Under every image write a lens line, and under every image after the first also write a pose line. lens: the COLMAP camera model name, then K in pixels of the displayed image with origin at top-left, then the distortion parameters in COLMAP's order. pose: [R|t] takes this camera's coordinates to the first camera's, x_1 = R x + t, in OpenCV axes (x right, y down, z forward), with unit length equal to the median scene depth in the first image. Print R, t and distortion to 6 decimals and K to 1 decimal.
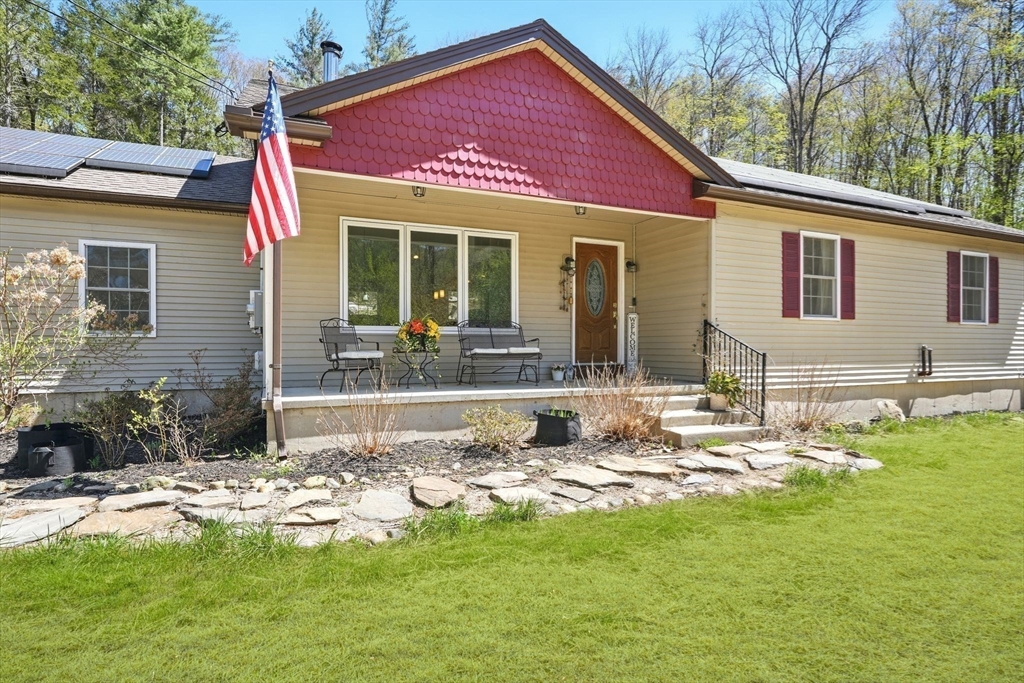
lens RADIAL K [[551.9, 0, 510.1], [0, 551.9, 349.8], [0, 0, 1]] dist [-0.003064, -0.000672]
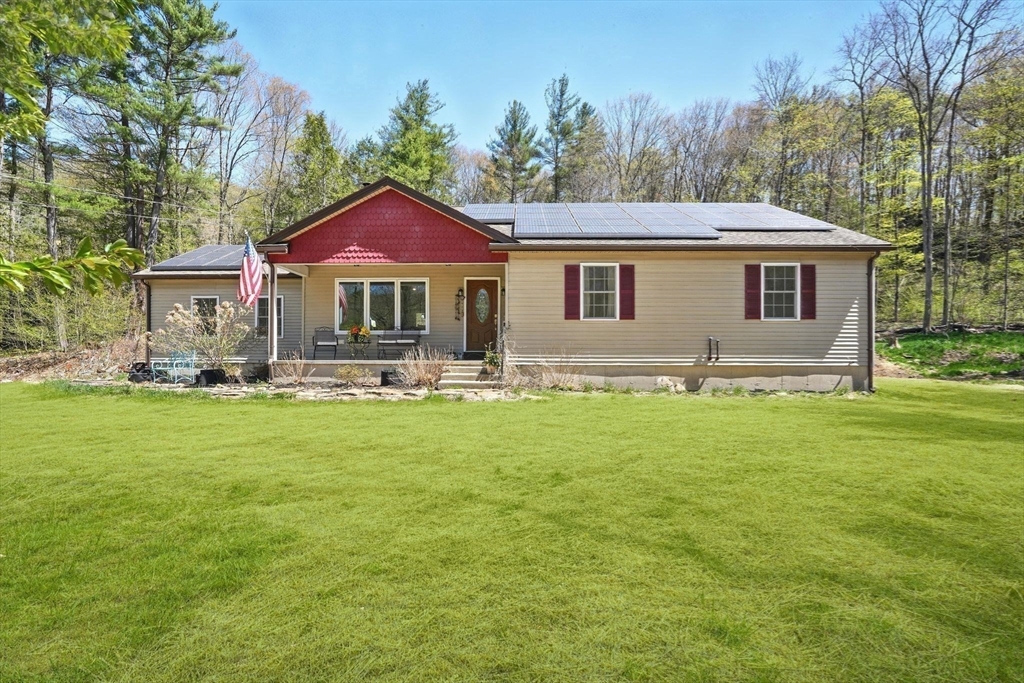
lens RADIAL K [[467.7, 0, 511.8], [0, 467.7, 353.7], [0, 0, 1]] dist [-0.018256, -0.000001]
pose [[0.903273, -0.000527, -0.429066, 1.146839], [-0.003189, 0.999963, -0.007944, 0.060235], [0.429054, 0.008544, 0.903238, -0.323706]]
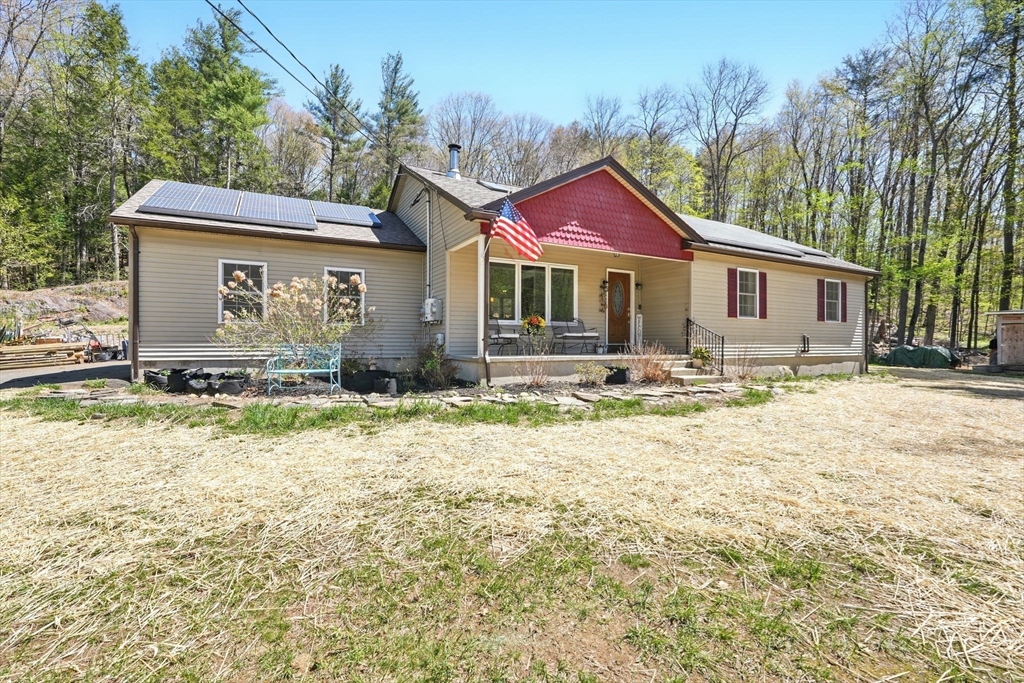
lens RADIAL K [[457.9, 0, 512.0], [0, 457.9, 341.5], [0, 0, 1]] dist [-0.006291, 0.000163]
pose [[0.997001, 0.003727, 0.077305, -0.369941], [-0.003263, 0.999976, -0.006127, 0.036372], [-0.077326, 0.005856, 0.996989, -0.482041]]
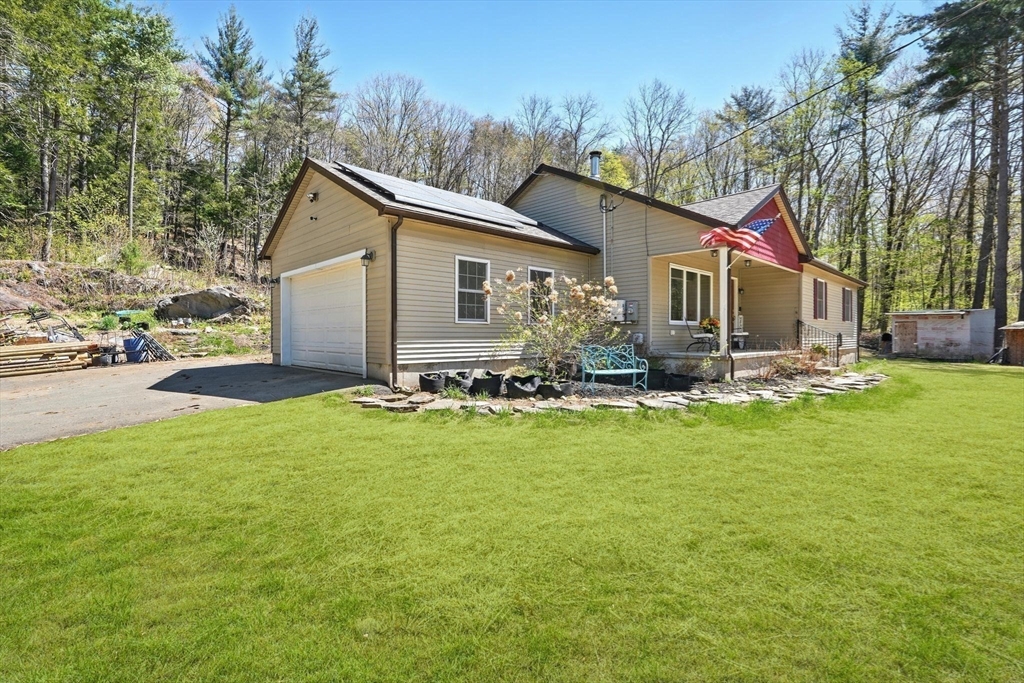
lens RADIAL K [[464.7, 0, 512.0], [0, 464.7, 341.5], [0, 0, 1]] dist [-0.001427, -0.000060]
pose [[0.936612, -0.003183, 0.350355, -1.524735], [0.000778, 0.999975, 0.007003, 0.020148], [-0.350368, -0.006287, 0.936591, -0.344286]]
